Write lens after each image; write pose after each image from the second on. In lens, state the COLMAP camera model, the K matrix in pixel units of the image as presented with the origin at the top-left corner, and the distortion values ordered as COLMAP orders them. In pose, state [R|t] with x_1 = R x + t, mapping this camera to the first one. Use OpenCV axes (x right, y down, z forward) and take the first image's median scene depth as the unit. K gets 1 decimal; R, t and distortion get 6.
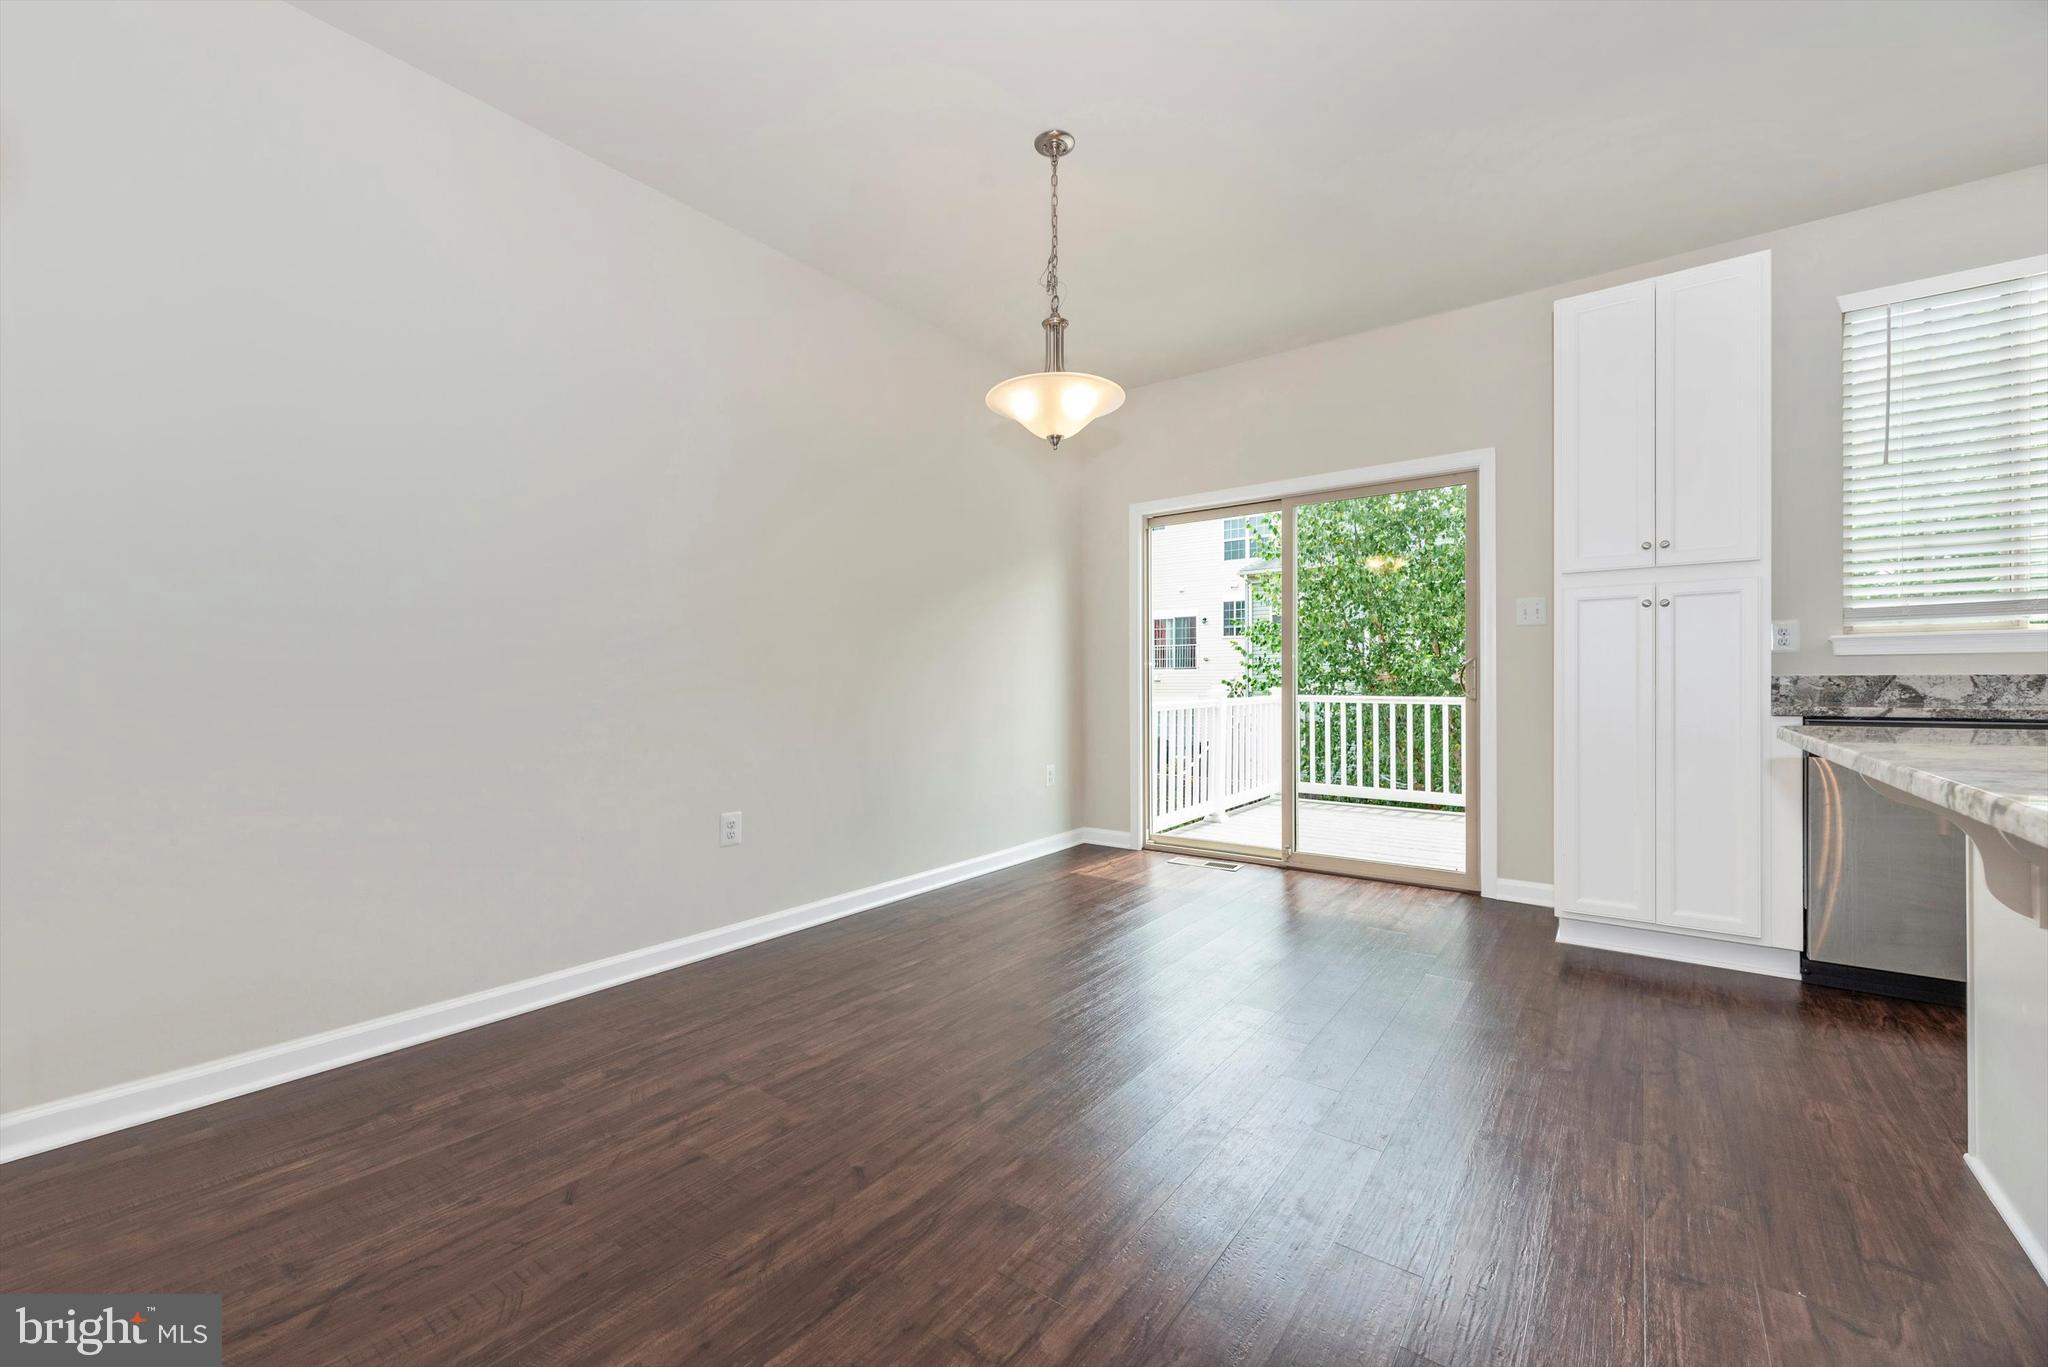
lens RADIAL K [[829.7, 0, 1012.3], [0, 829.7, 682.6], [0, 0, 1]] dist [0.001944, -0.000415]
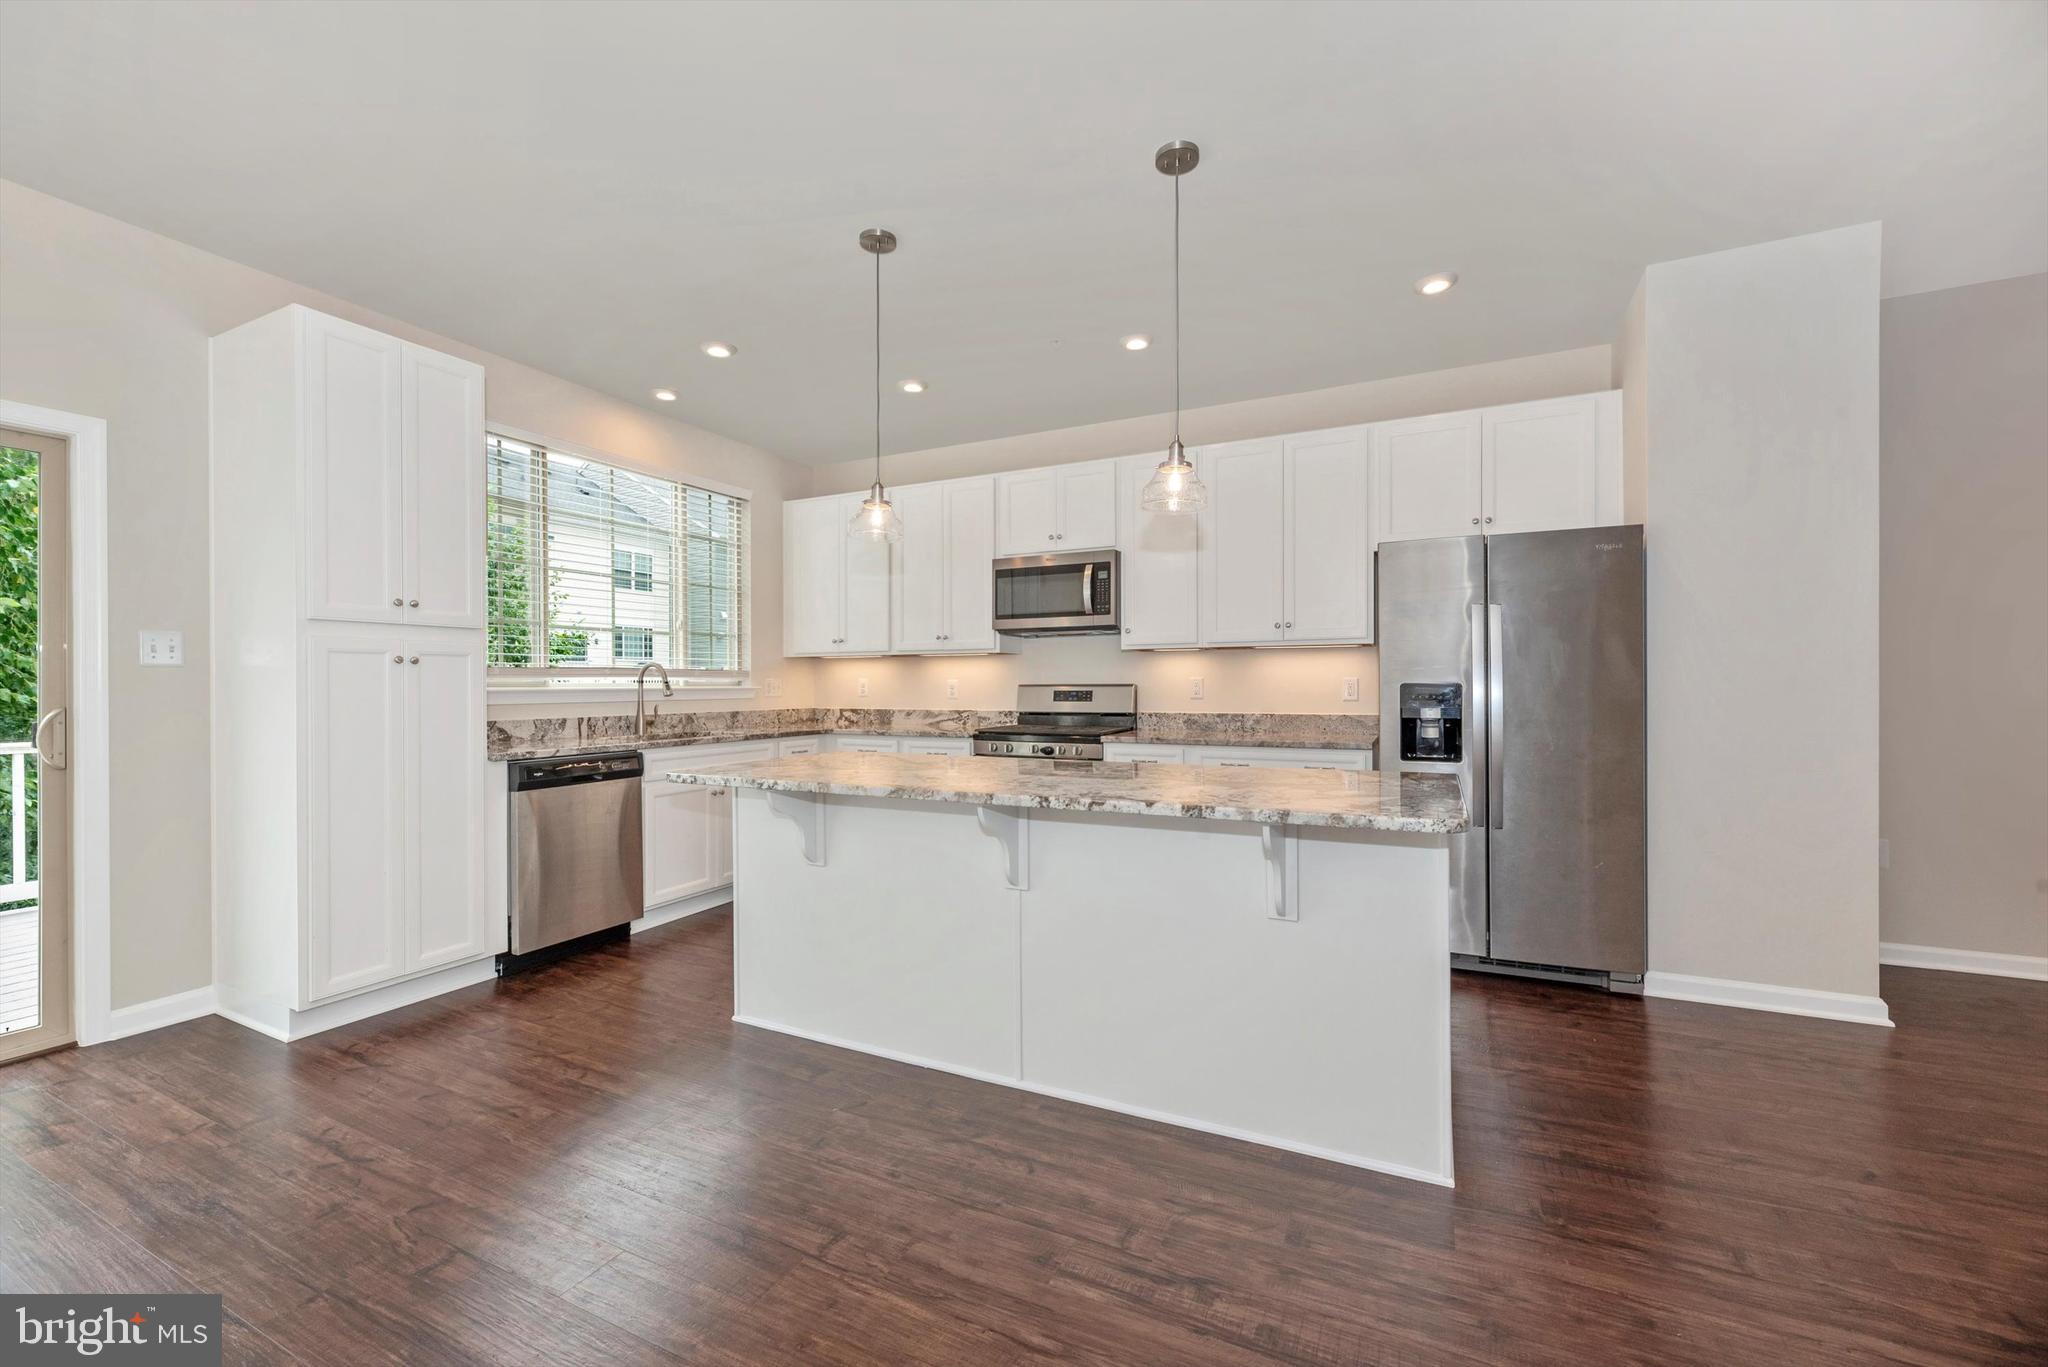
lens RADIAL K [[829.7, 0, 1036.8], [0, 829.7, 683.3], [0, 0, 1]] dist [0.001944, -0.000415]
pose [[-0.191446, 0.007374, 0.981476, -0.355359], [0.007423, 0.999954, -0.006065, -0.052057], [-0.981475, 0.006124, -0.191491, 0.415552]]
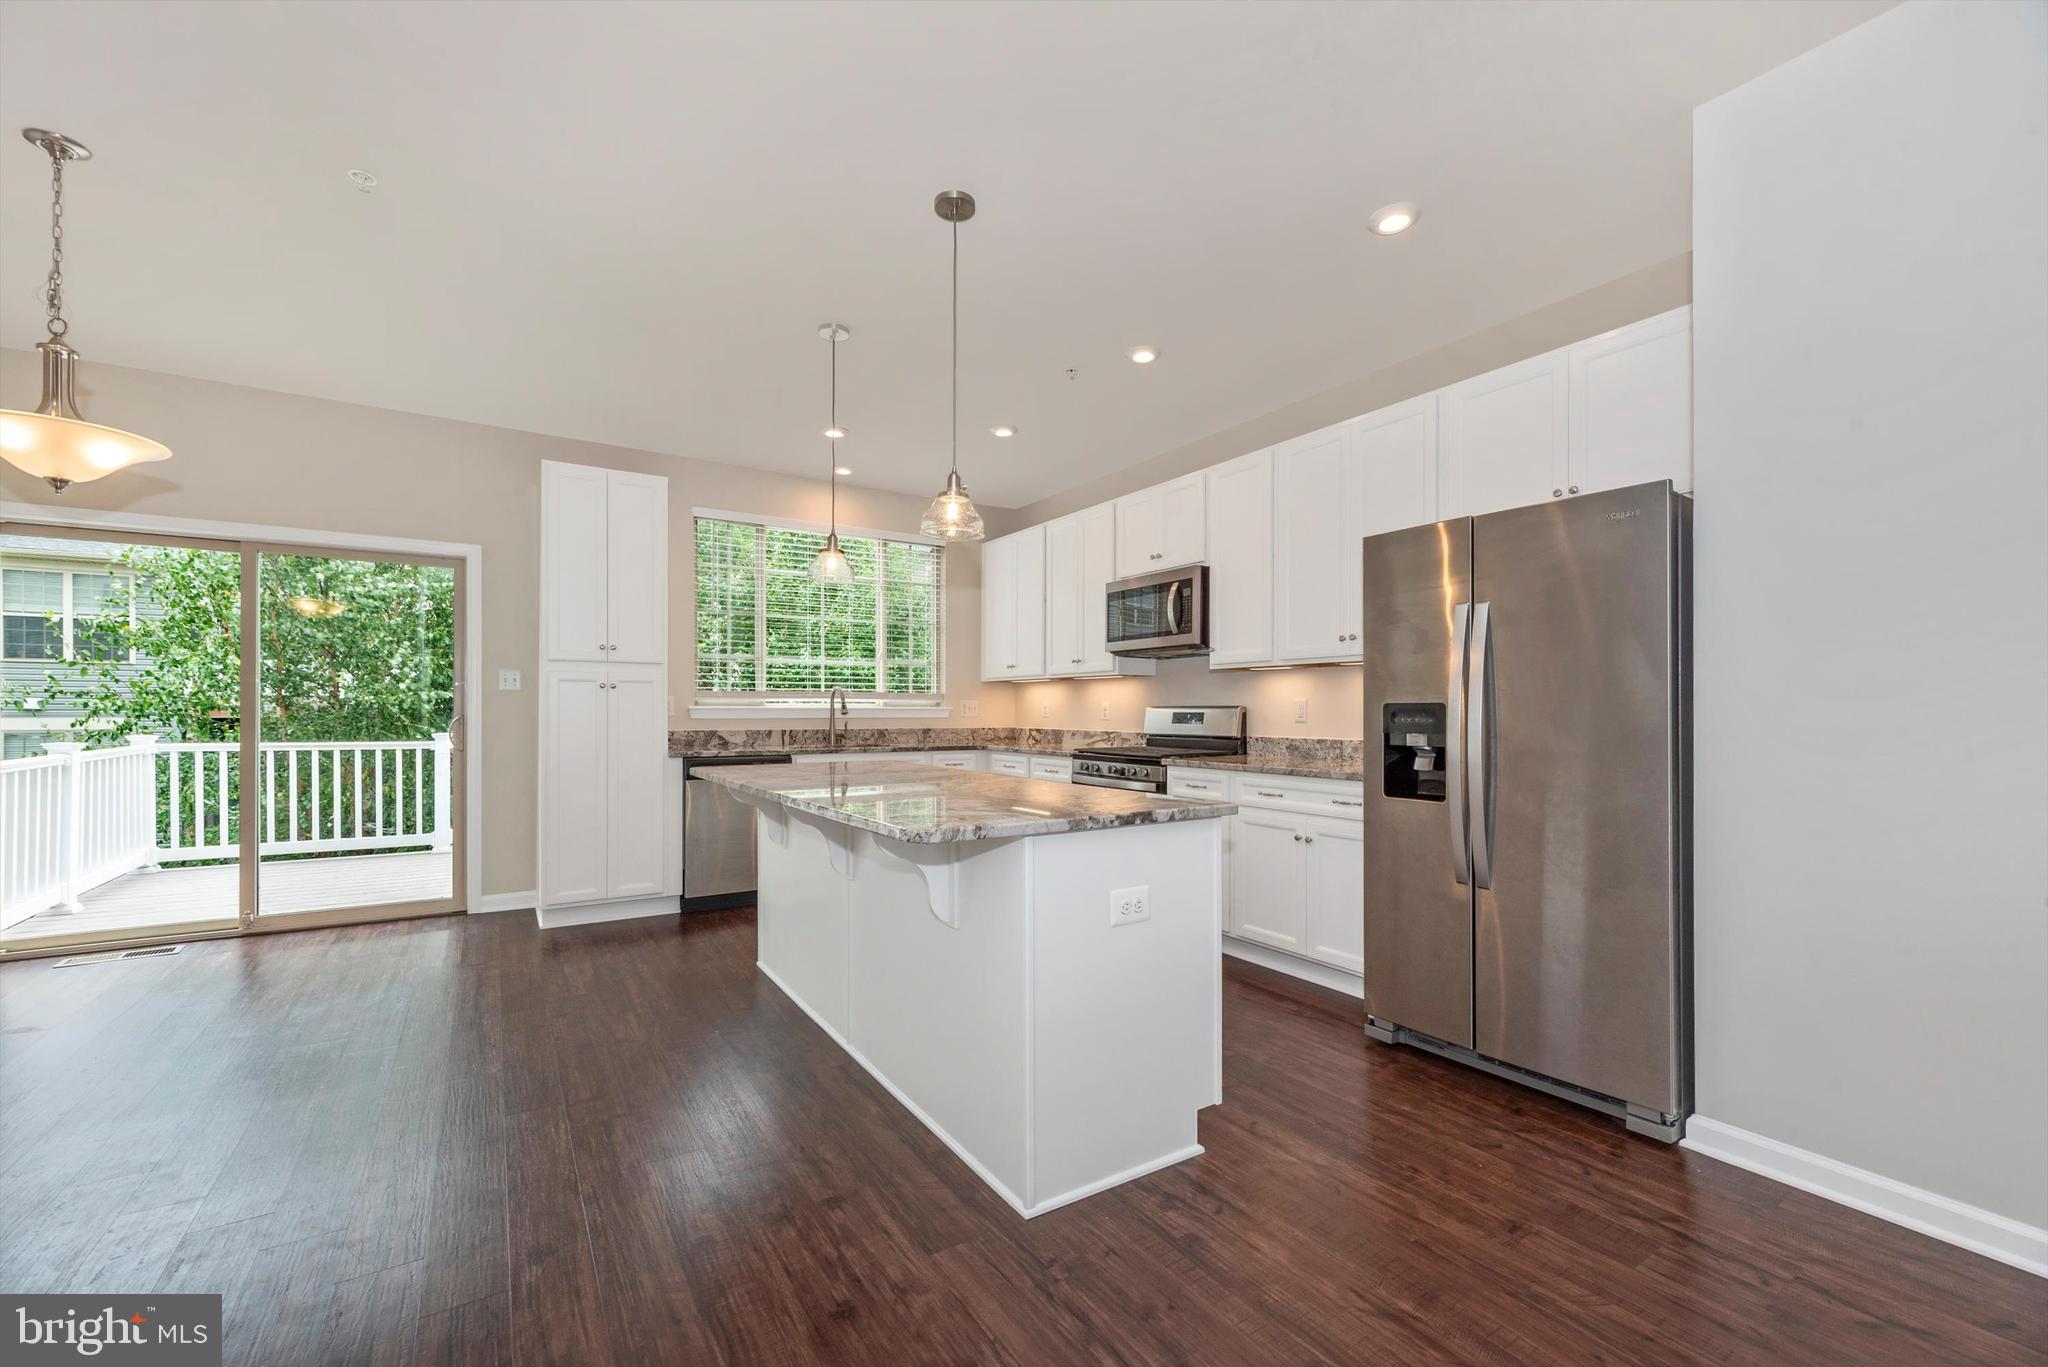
lens RADIAL K [[829.7, 0, 1032.4], [0, 829.7, 718.7], [0, 0, 1]] dist [0.001944, -0.000415]
pose [[0.340374, -0.002944, 0.940286, -0.365454], [-0.002006, 0.999991, 0.003857, -0.041394], [-0.940288, -0.003199, 0.340364, -0.230840]]
